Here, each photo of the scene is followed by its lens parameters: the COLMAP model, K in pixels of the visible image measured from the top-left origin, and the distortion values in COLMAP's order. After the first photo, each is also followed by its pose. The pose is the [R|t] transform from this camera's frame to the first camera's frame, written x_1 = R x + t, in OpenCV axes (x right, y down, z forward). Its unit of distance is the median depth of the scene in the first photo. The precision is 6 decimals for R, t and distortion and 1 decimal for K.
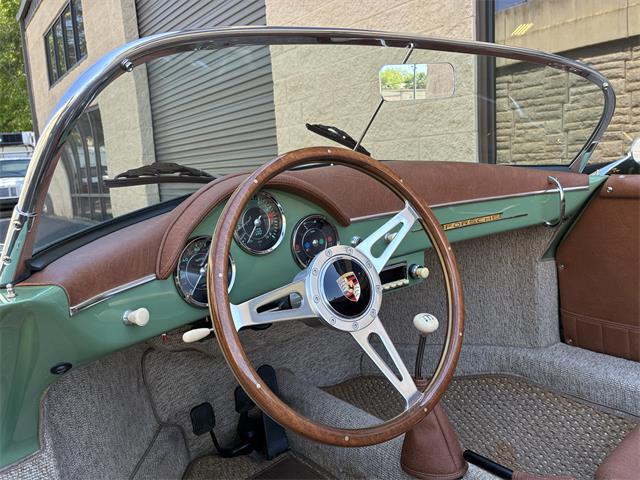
lens RADIAL K [[486.8, 0, 320.0], [0, 486.8, 240.0], [0, 0, 1]] dist [0.050186, -0.052396]
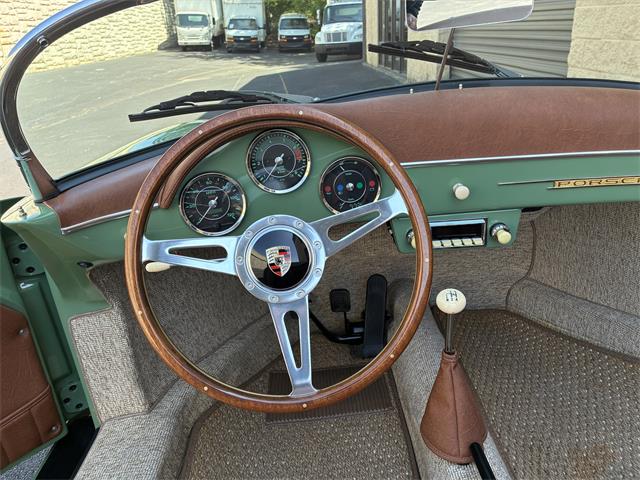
lens RADIAL K [[486.8, 0, 320.0], [0, 486.8, 240.0], [0, 0, 1]] dist [0.050186, -0.052396]
pose [[0.813862, 0.246497, -0.526183, 0.459838], [-0.083249, 0.945682, 0.314253, -0.185398], [0.575064, -0.211954, 0.790175, 0.212350]]
